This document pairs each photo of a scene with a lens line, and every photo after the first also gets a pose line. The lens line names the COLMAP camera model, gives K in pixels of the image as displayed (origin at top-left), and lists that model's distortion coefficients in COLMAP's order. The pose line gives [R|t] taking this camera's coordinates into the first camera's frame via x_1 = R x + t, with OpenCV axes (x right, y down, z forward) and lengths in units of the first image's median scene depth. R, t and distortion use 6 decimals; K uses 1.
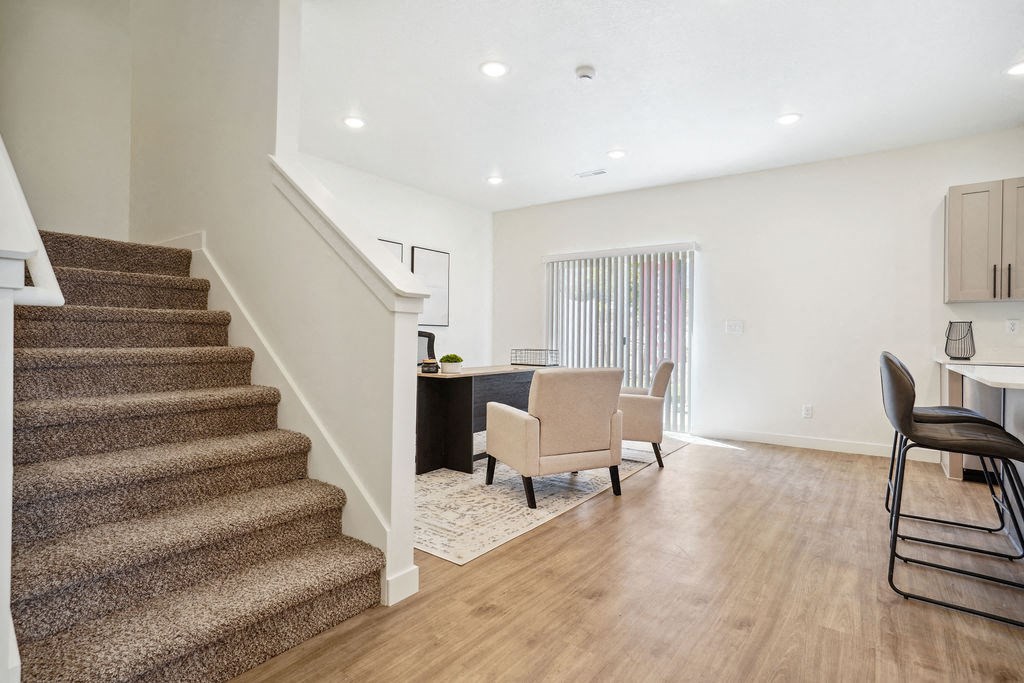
lens RADIAL K [[515.4, 0, 515.1], [0, 515.4, 330.6], [0, 0, 1]] dist [-0.000842, -0.000055]
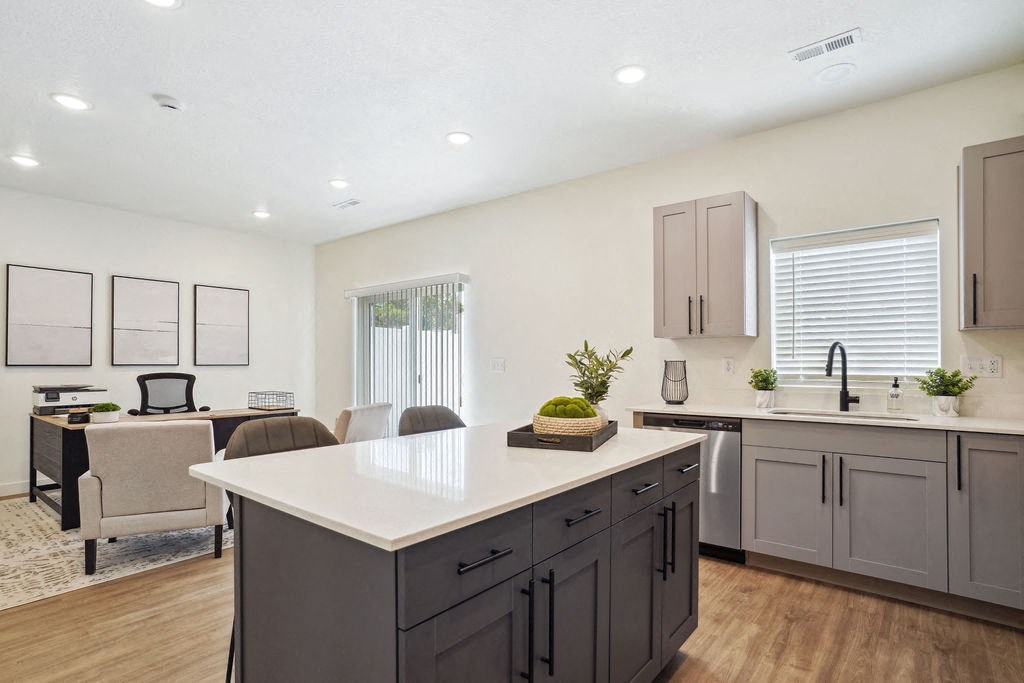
lens RADIAL K [[524.4, 0, 484.7], [0, 524.4, 360.0], [0, 0, 1]] dist [-0.026129, 0.035199]
pose [[0.996730, -0.013501, -0.079667, 0.662992], [0.014122, 0.999874, 0.007231, -0.031395], [0.079560, -0.008333, 0.996795, 0.092607]]
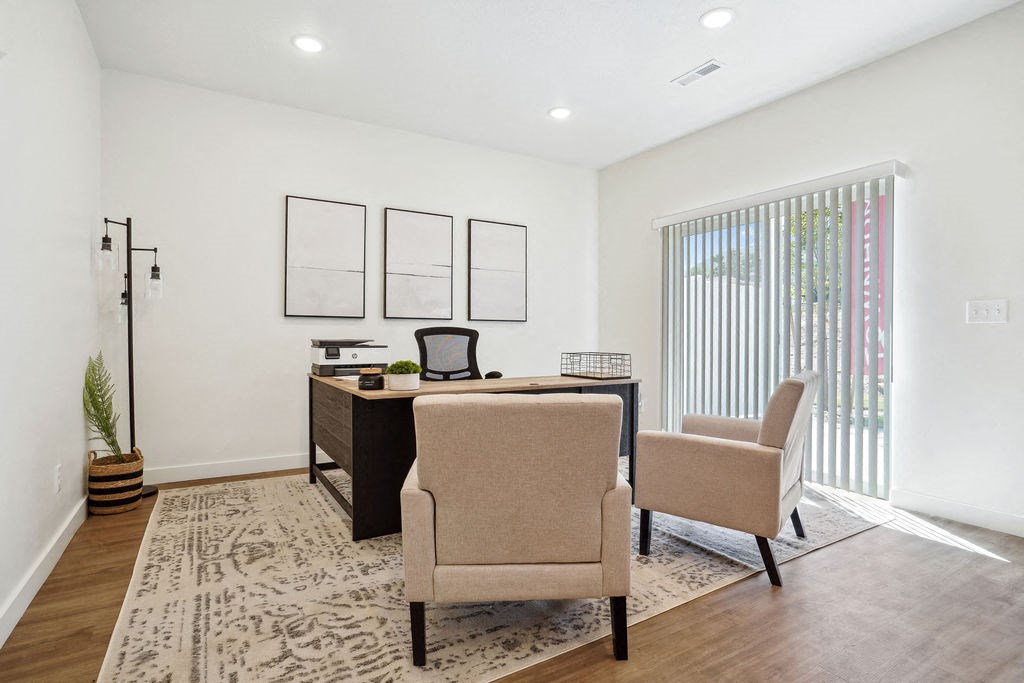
lens RADIAL K [[528.9, 0, 504.8], [0, 528.9, 335.1], [0, 0, 1]] dist [-0.025326, 0.000605]
pose [[0.917803, -0.008807, -0.396939, 0.260618], [0.013803, 0.999857, 0.009732, 0.008264], [0.396797, -0.014411, 0.917793, 0.445735]]
